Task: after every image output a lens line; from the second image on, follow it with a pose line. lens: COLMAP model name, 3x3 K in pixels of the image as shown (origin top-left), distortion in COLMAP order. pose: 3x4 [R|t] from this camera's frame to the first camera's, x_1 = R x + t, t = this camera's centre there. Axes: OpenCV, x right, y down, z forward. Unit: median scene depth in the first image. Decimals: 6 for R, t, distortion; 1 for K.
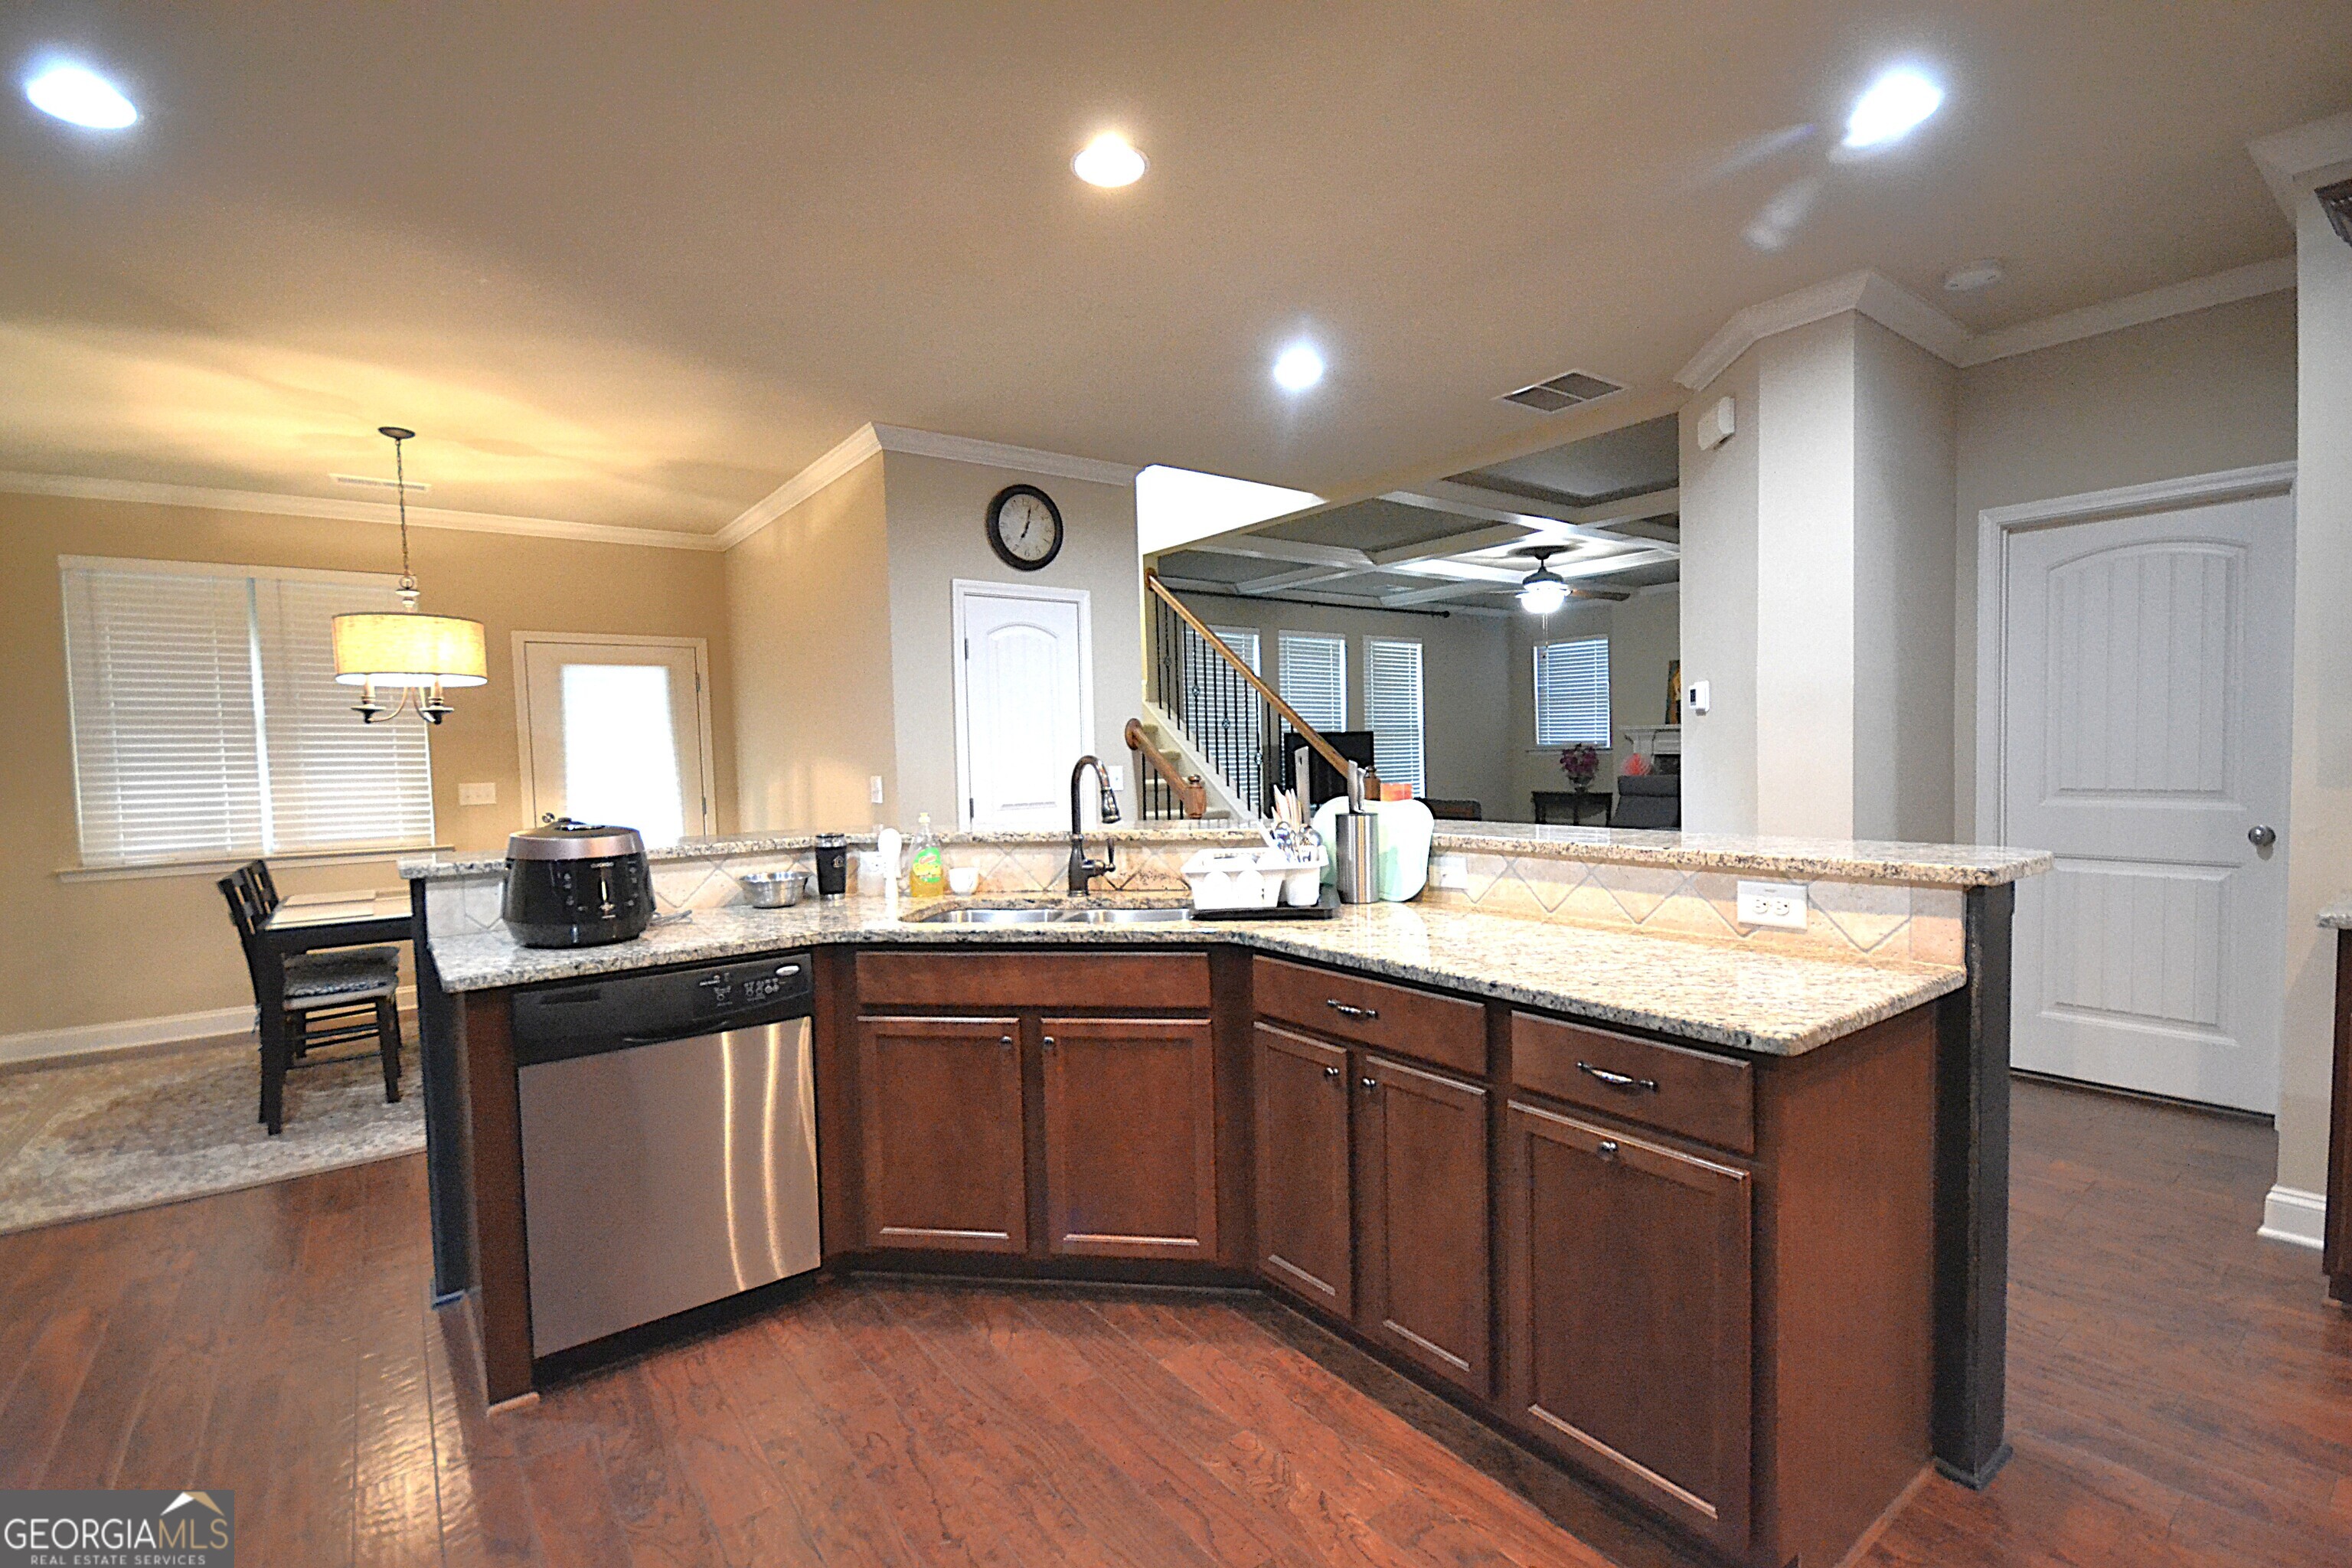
lens RADIAL K [[1046.5, 0, 1191.2], [0, 1046.5, 802.2], [0, 0, 1]] dist [0.006526, -0.006592]
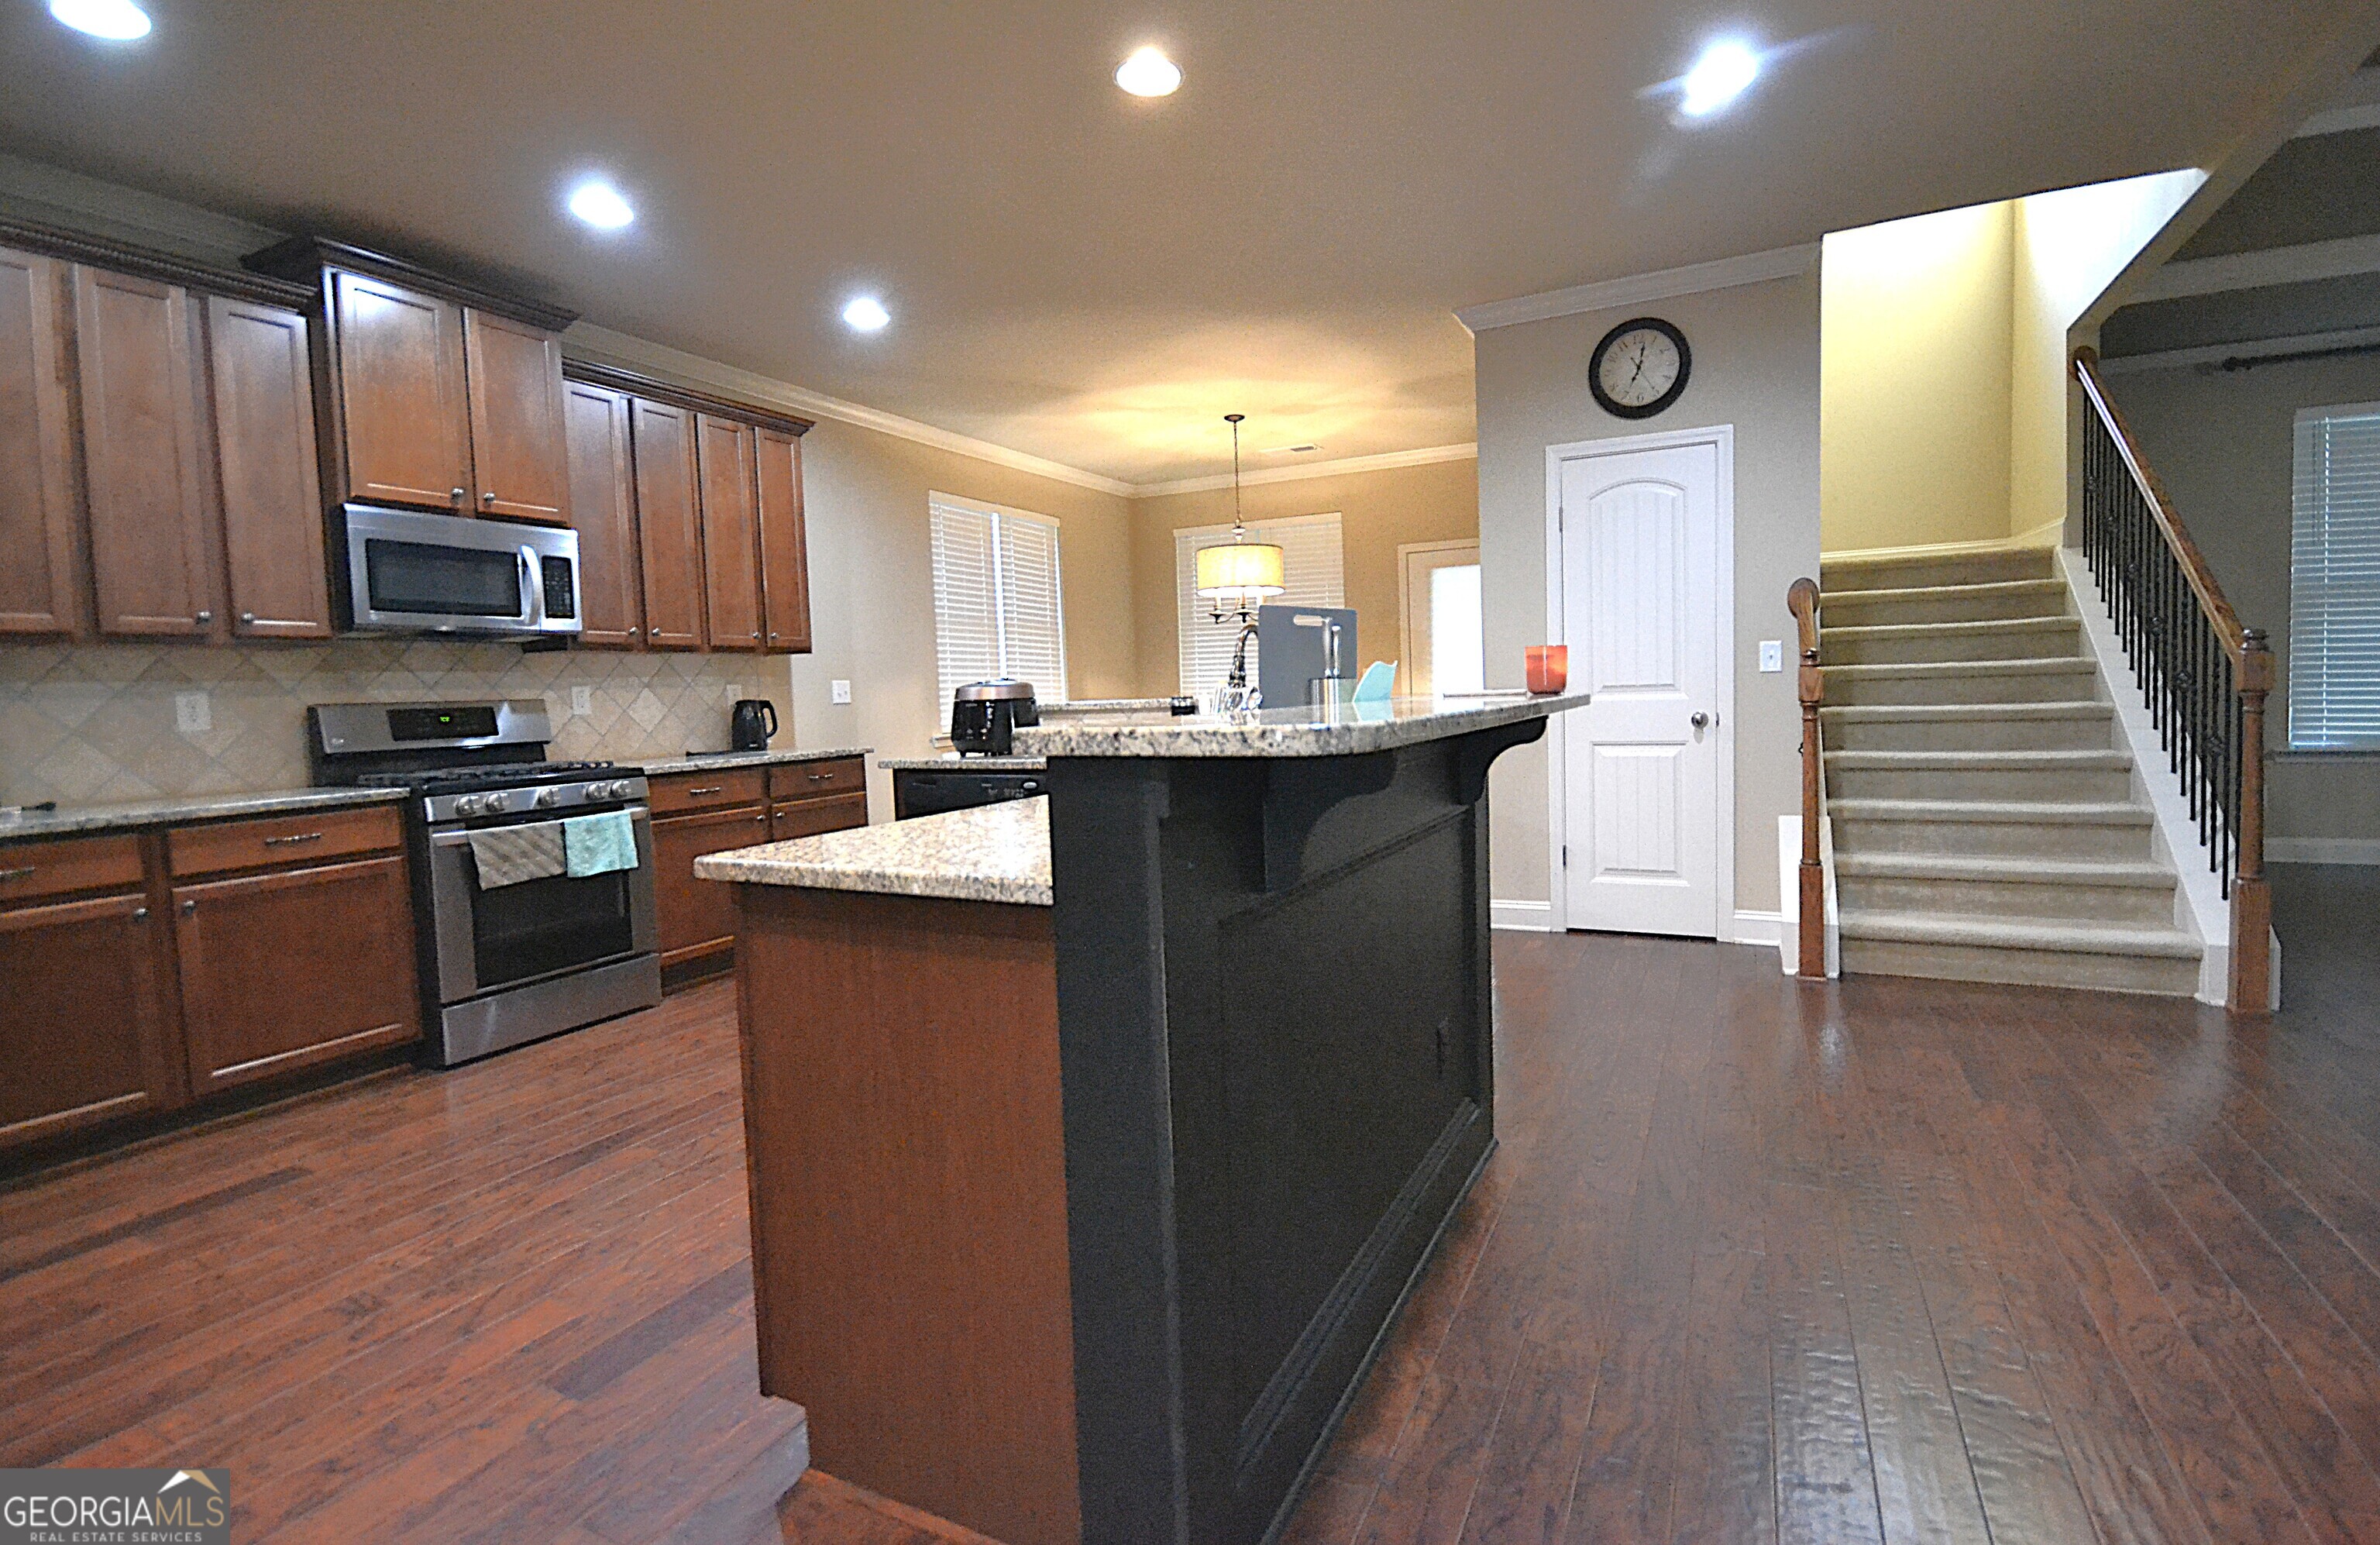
lens RADIAL K [[1093.5, 0, 1234.4], [0, 1093.5, 748.0], [0, 0, 1]] dist [0.022155, -0.017785]
pose [[0.457229, 0.059401, -0.887363, 0.709693], [-0.023942, 0.998227, 0.054486, 0.016335], [0.889026, -0.003668, 0.457841, 0.383736]]
